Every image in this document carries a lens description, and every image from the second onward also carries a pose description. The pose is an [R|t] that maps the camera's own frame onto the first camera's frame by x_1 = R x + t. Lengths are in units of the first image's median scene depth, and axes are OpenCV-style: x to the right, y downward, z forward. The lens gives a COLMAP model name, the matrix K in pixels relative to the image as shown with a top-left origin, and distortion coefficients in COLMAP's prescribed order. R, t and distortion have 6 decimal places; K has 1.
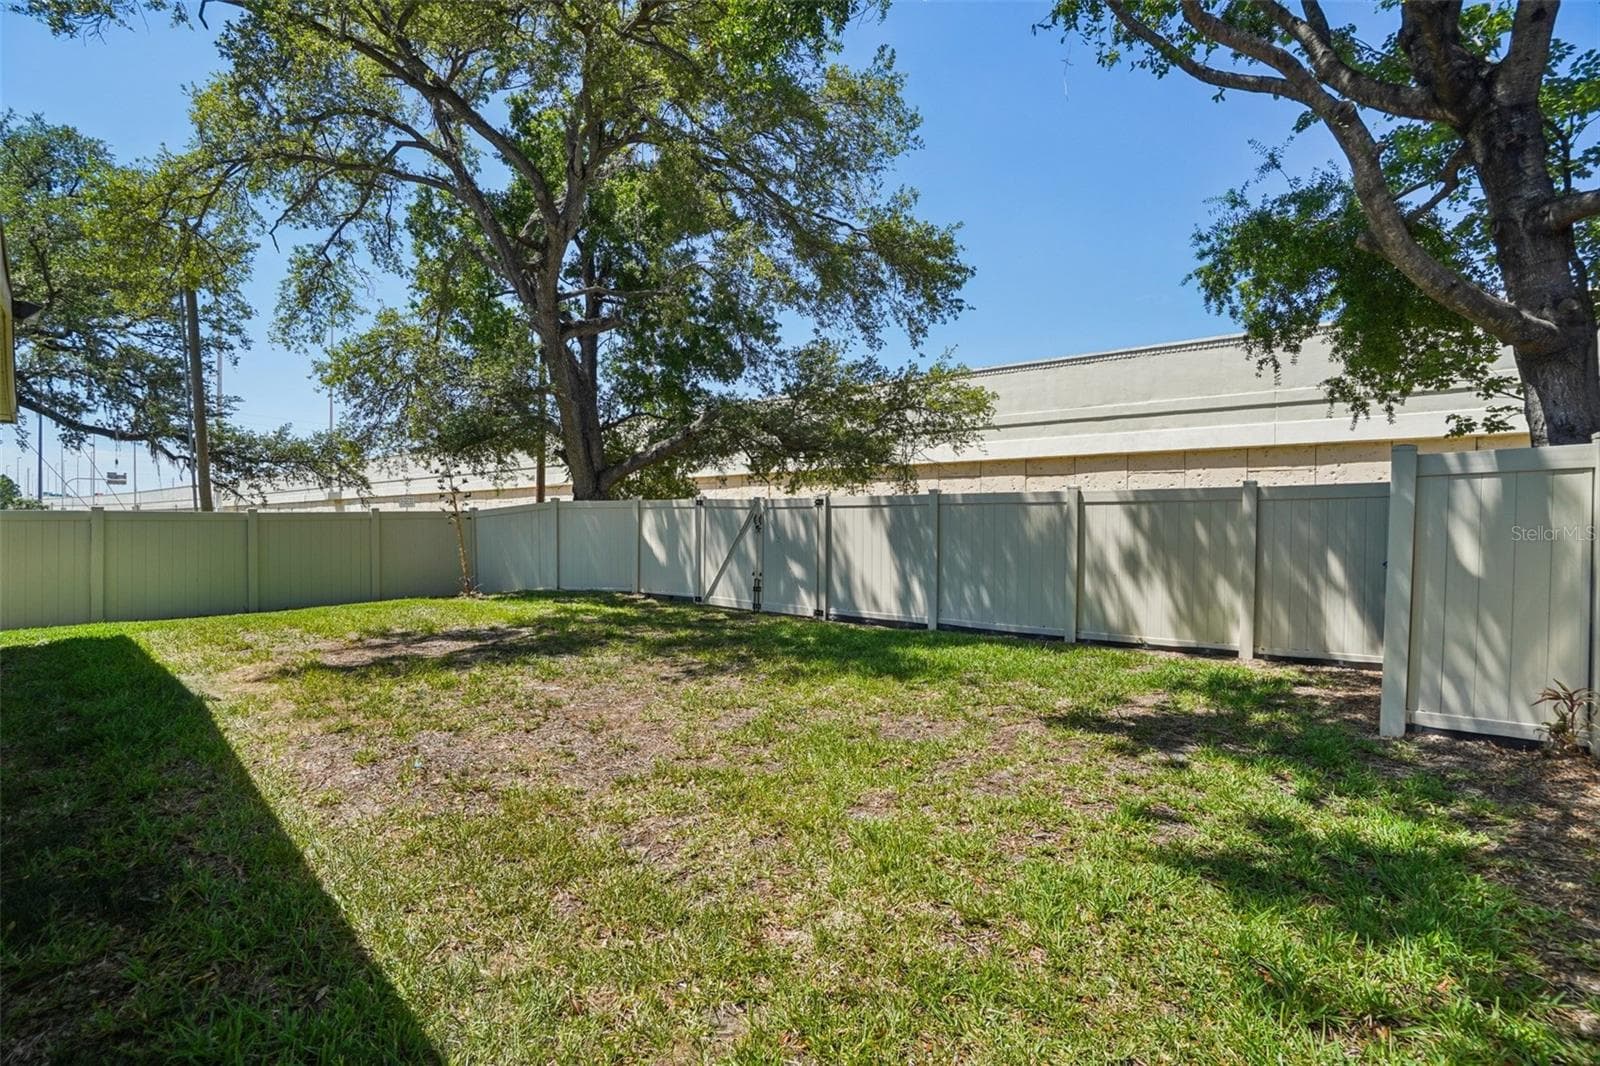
lens RADIAL K [[720.9, 0, 803.7], [0, 720.9, 521.5], [0, 0, 1]] dist [-0.072605, 0.036152]
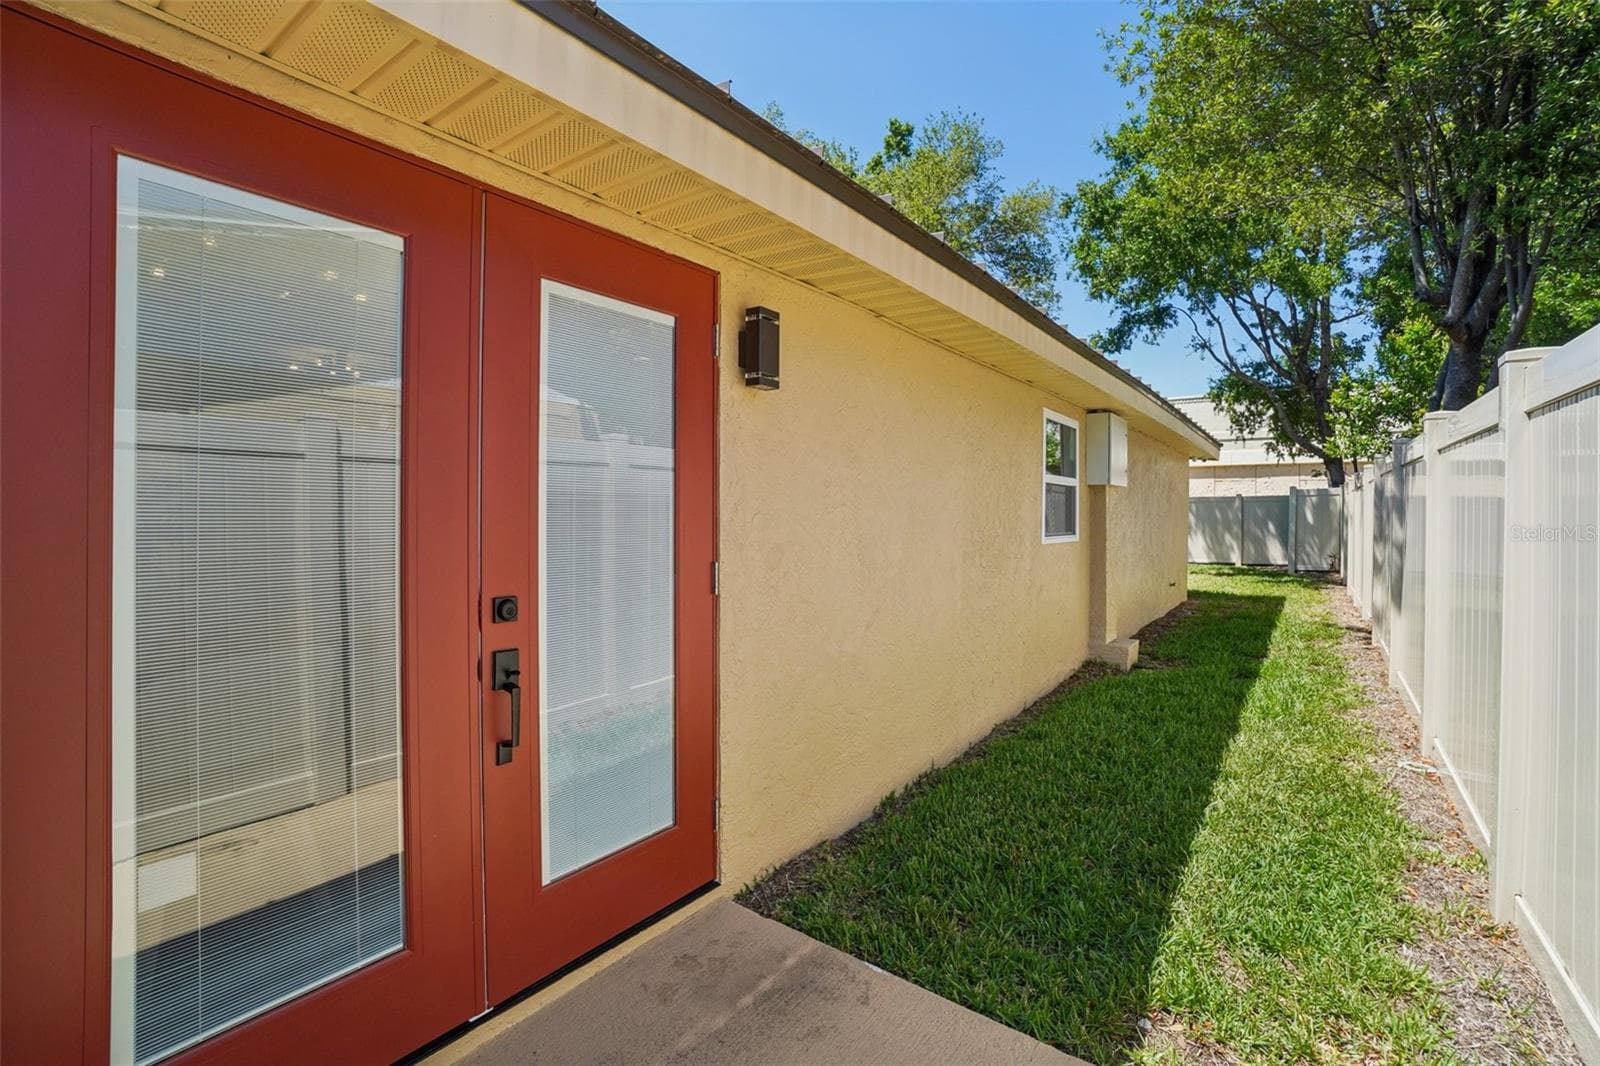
lens RADIAL K [[720.9, 0, 803.7], [0, 720.9, 521.5], [0, 0, 1]] dist [-0.072605, 0.036152]
pose [[0.997077, -0.013174, 0.075265, -1.095306], [0.012574, 0.999885, 0.008439, 0.003908], [-0.075368, -0.007468, 0.997128, -1.379374]]
